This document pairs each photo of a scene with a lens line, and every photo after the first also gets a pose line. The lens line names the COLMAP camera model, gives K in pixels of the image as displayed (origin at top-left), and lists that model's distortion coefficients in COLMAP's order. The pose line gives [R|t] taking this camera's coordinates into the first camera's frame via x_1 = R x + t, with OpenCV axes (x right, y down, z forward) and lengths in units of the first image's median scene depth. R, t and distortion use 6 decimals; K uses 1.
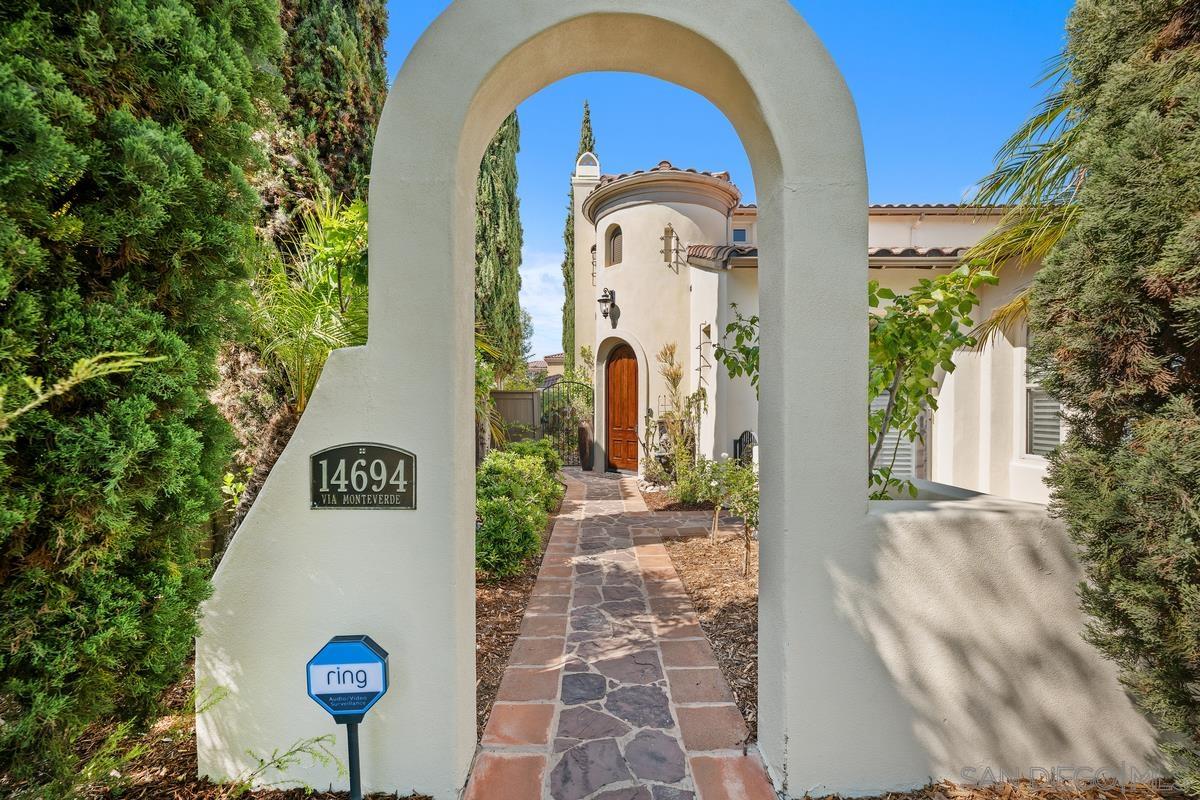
lens RADIAL K [[496.8, 0, 599.1], [0, 496.8, 410.0], [0, 0, 1]] dist [0.001083, 0.000025]
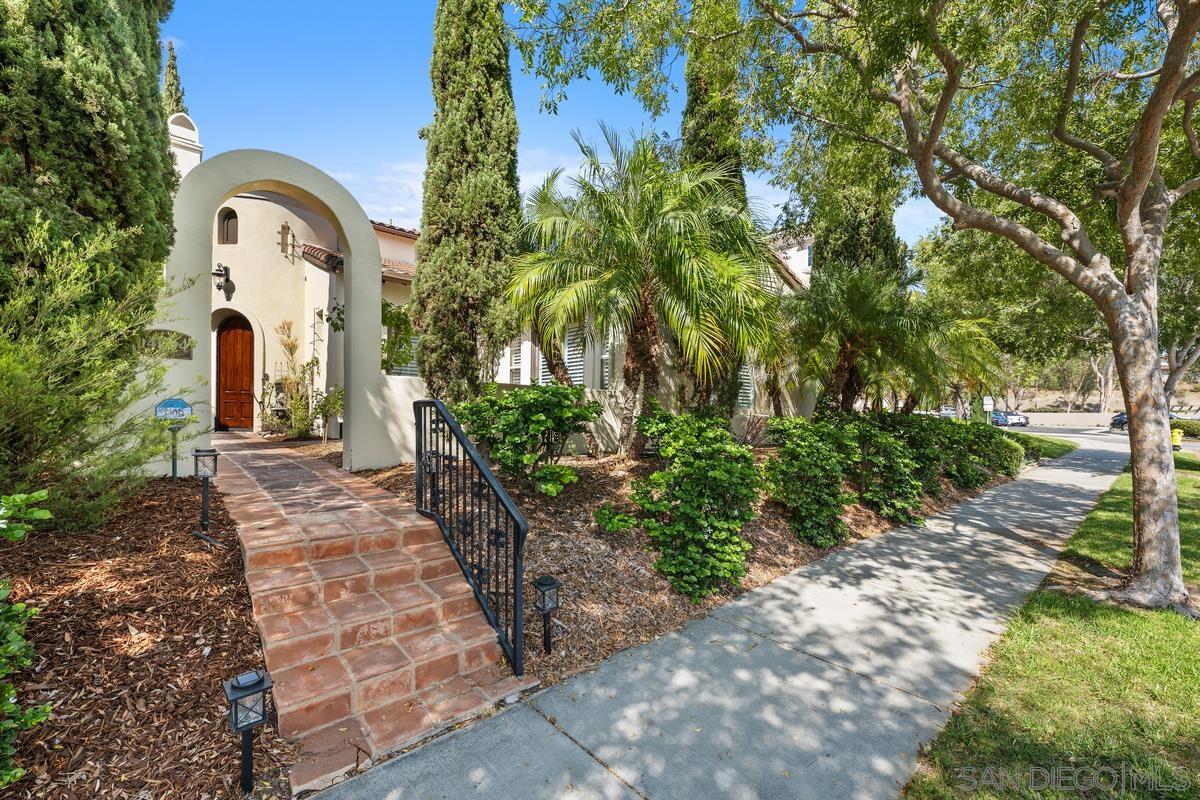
lens RADIAL K [[498.0, 0, 592.0], [0, 498.0, 427.2], [0, 0, 1]] dist [-0.000812, -0.000085]
pose [[0.752592, 0.000075, 0.658487, -0.095054], [-0.018981, 0.999587, 0.021580, 0.084519], [-0.658214, -0.028739, 0.752282, -0.414506]]
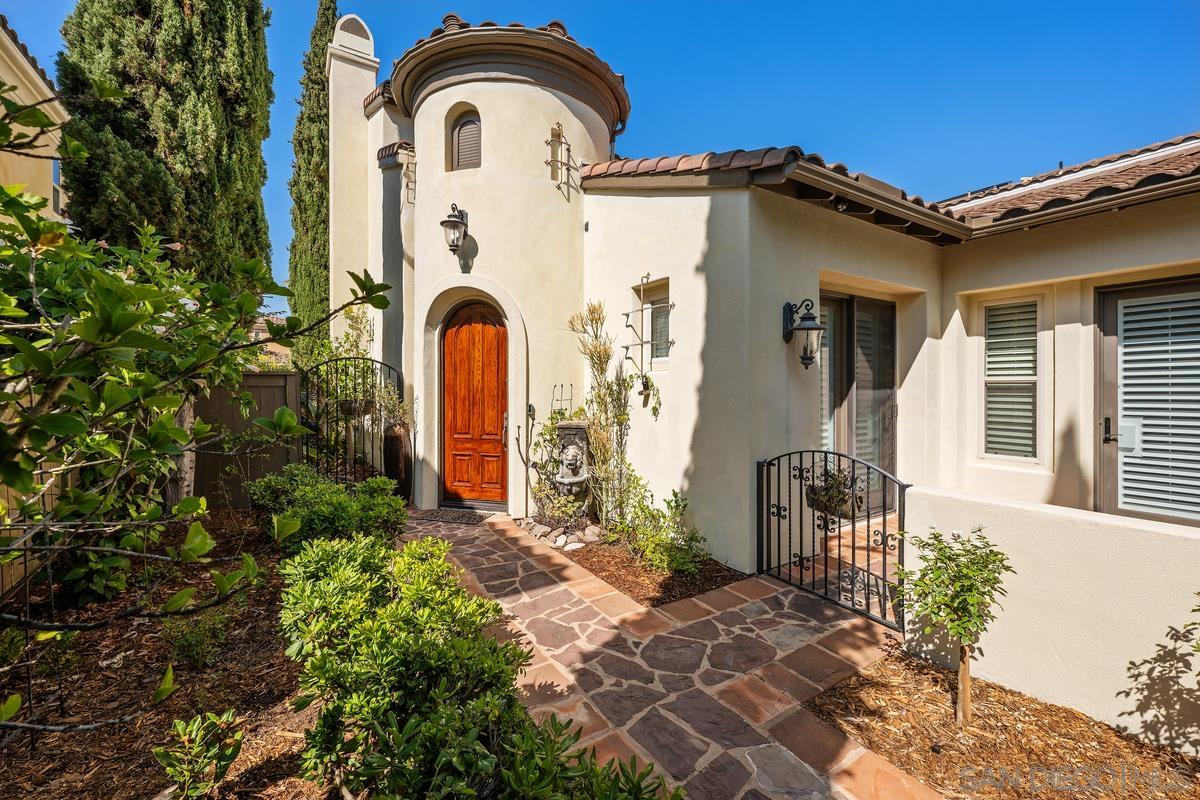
lens RADIAL K [[493.0, 0, 598.5], [0, 493.0, 385.6], [0, 0, 1]] dist [-0.010502, -0.000238]
pose [[0.841749, -0.005233, 0.539844, -0.163414], [0.005424, 0.999985, 0.001236, -0.027272], [-0.539842, 0.001888, 0.841764, 0.415453]]
